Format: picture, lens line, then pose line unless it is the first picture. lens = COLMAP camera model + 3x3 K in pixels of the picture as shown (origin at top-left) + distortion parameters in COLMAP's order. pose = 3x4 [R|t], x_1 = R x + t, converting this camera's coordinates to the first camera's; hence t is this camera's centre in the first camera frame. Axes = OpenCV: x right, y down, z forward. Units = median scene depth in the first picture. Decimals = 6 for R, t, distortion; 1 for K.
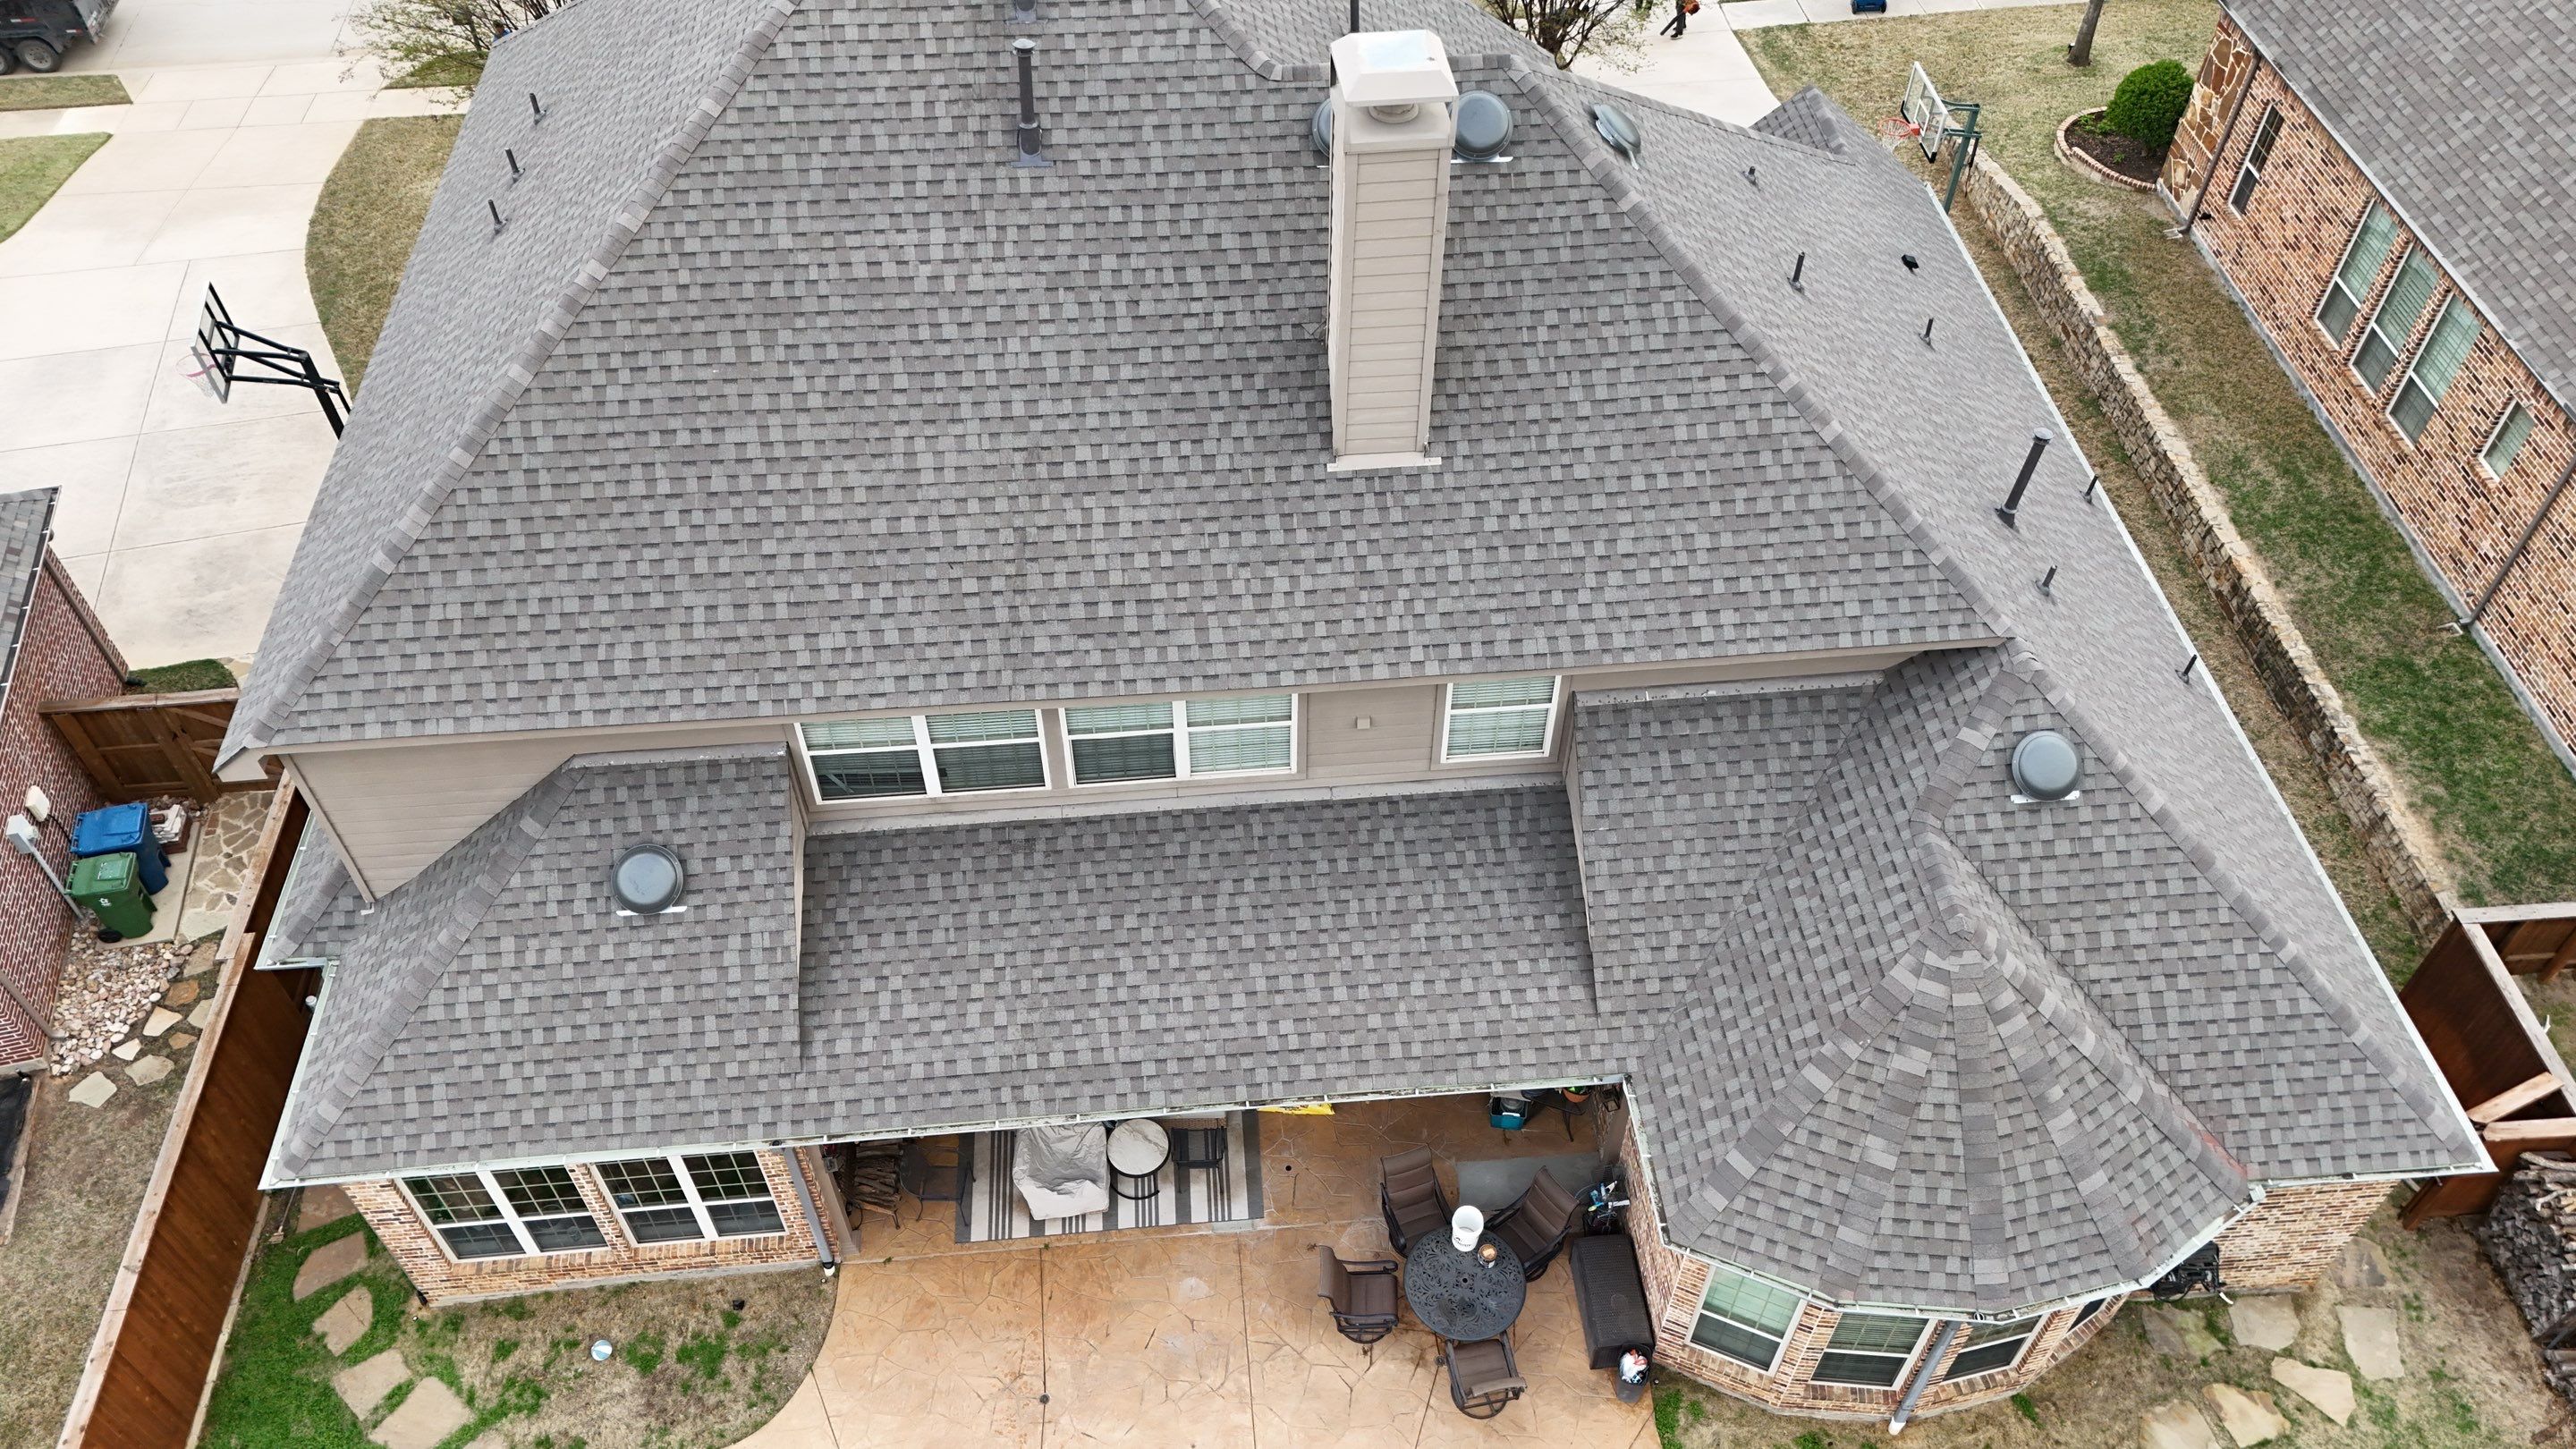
lens RADIAL K [[1895.0, 0, 1308.9], [0, 1895.0, 716.6], [0, 0, 1]] dist [0.056688, -0.057244]
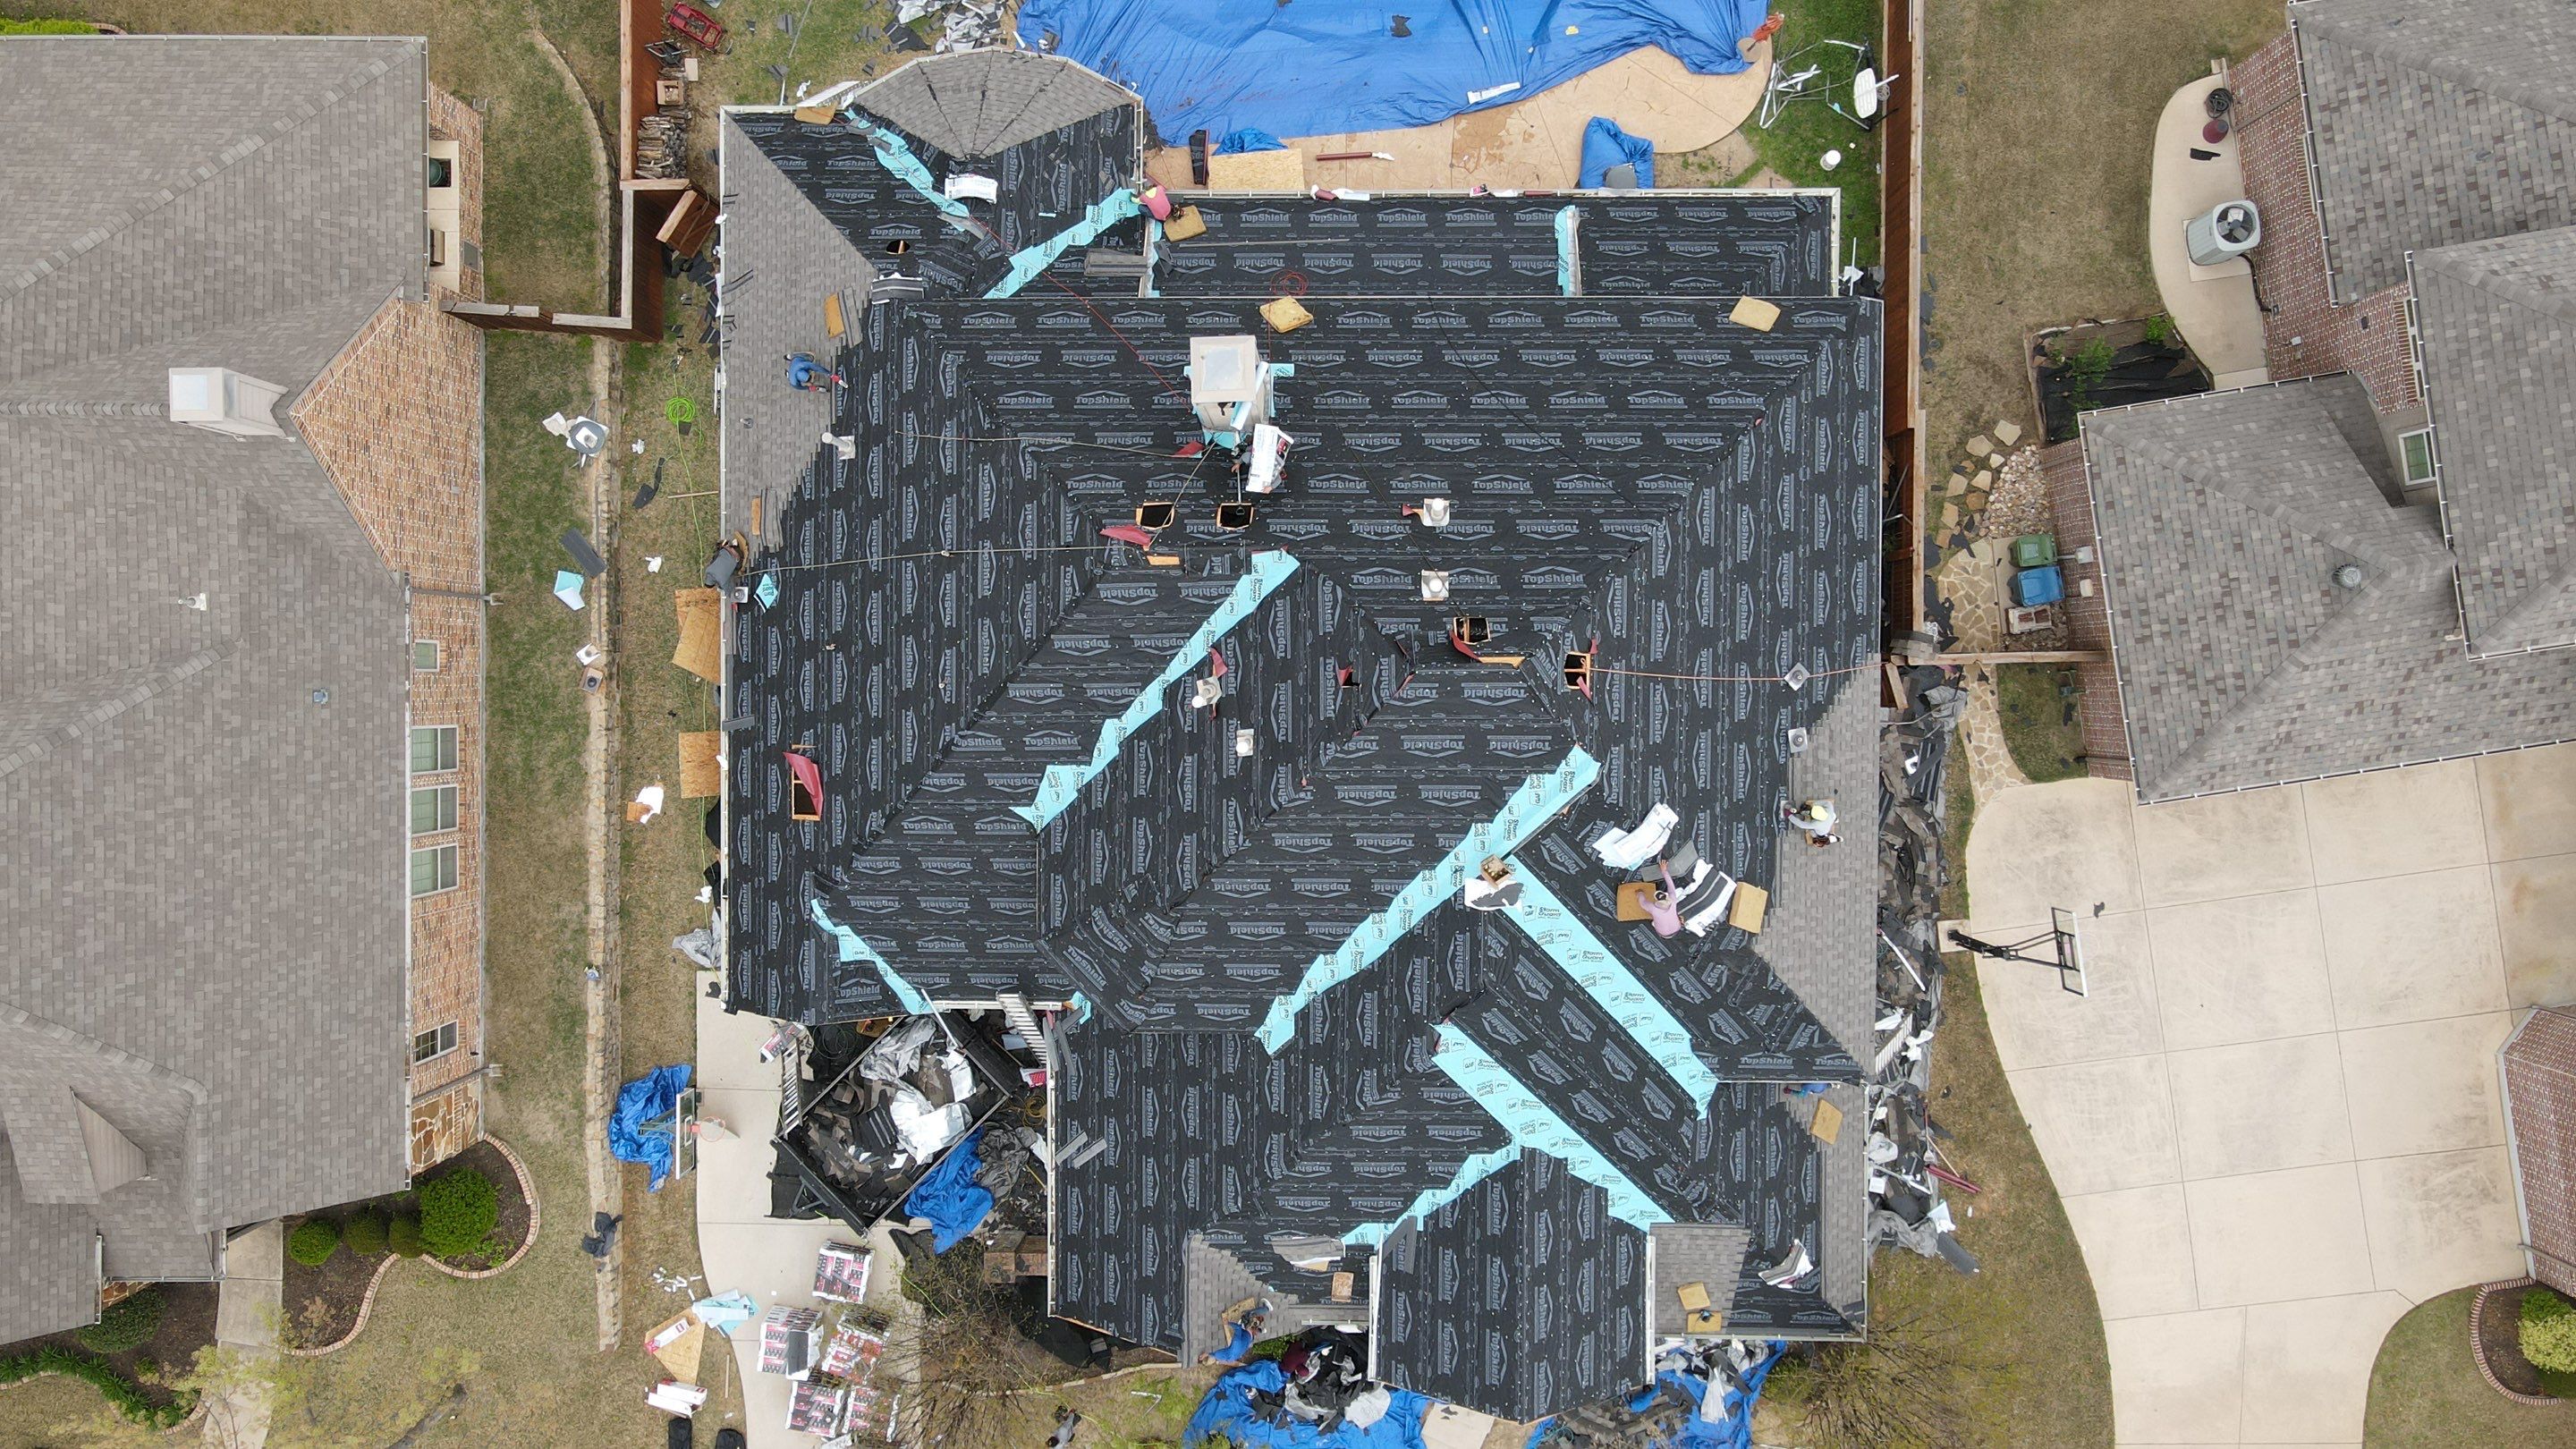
lens RADIAL K [[1895.0, 0, 1249.6], [0, 1895.0, 720.7], [0, 0, 1]] dist [0.056688, -0.057244]
pose [[-0.994397, -0.101670, 0.028937, -0.031175], [0.095455, -0.746048, 0.659015, -0.966071], [-0.045414, 0.658085, 0.751573, -0.063291]]
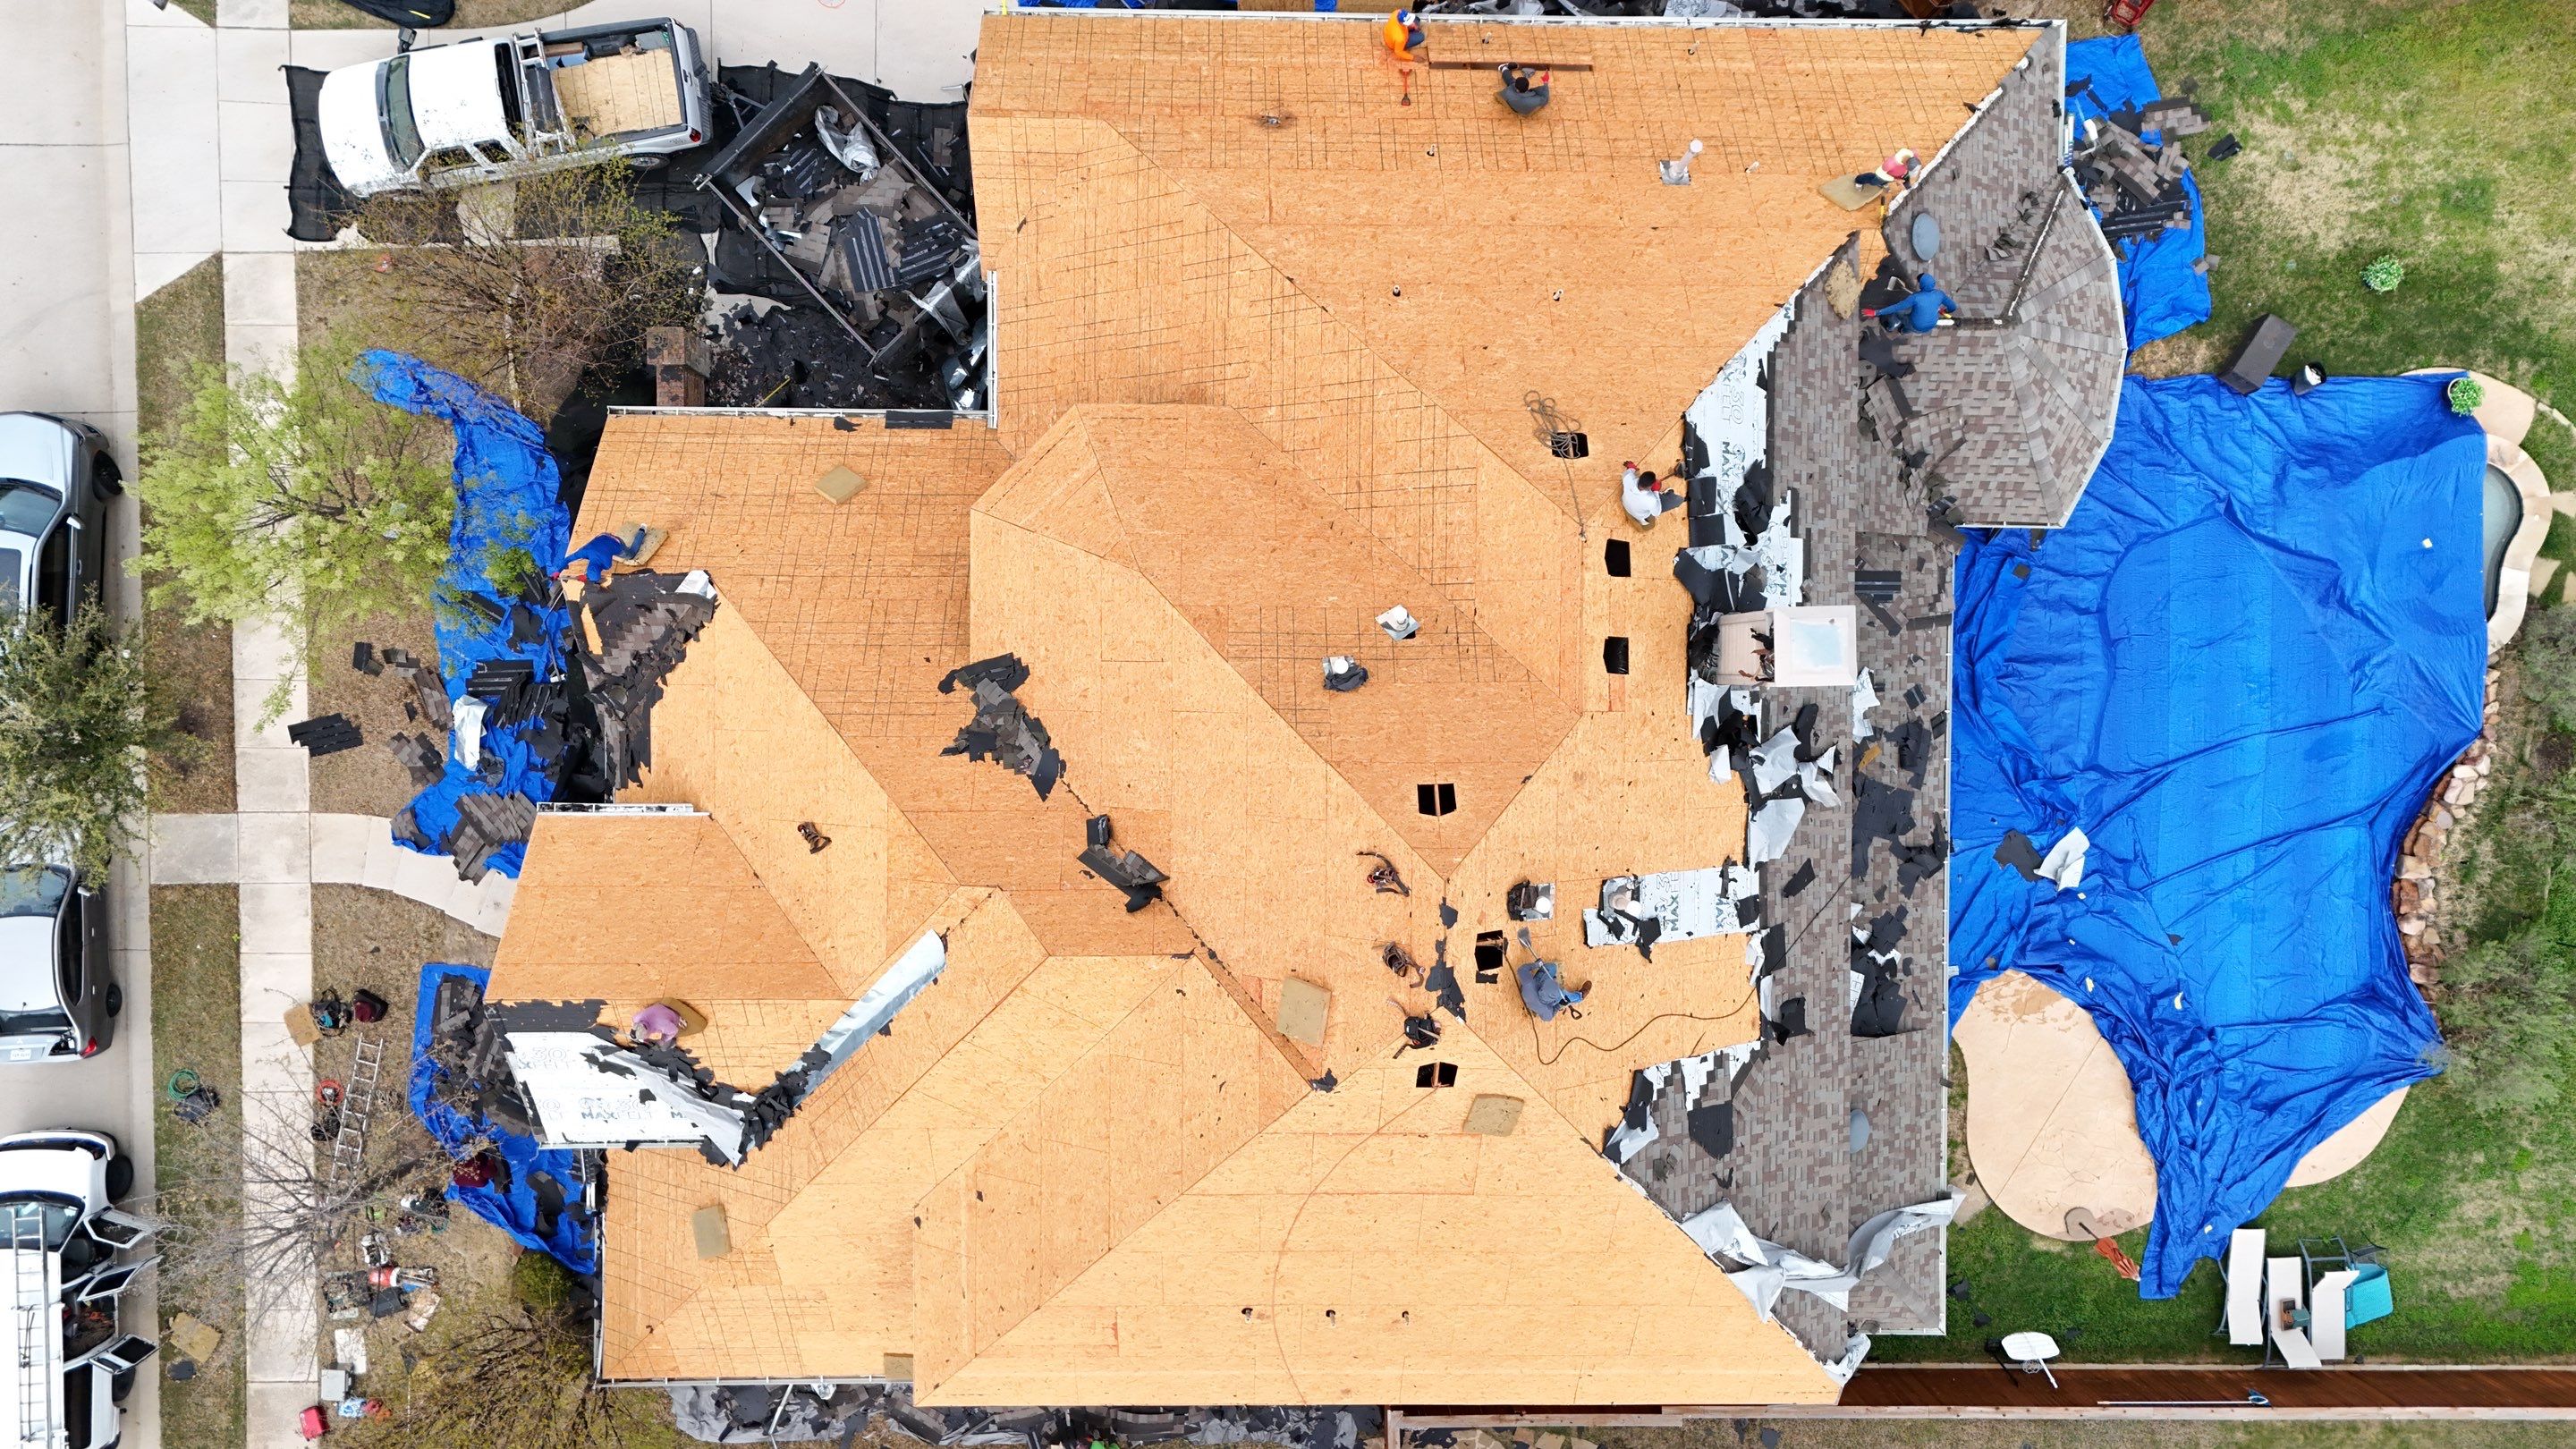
lens RADIAL K [[1895.0, 0, 1304.6], [0, 1895.0, 699.2], [0, 0, 1]] dist [0.056688, -0.057244]
pose [[0.102381, -0.994530, -0.020699, 0.000024], [0.714143, 0.058999, 0.697509, -0.880843], [-0.692472, -0.086194, 0.716277, 0.137374]]
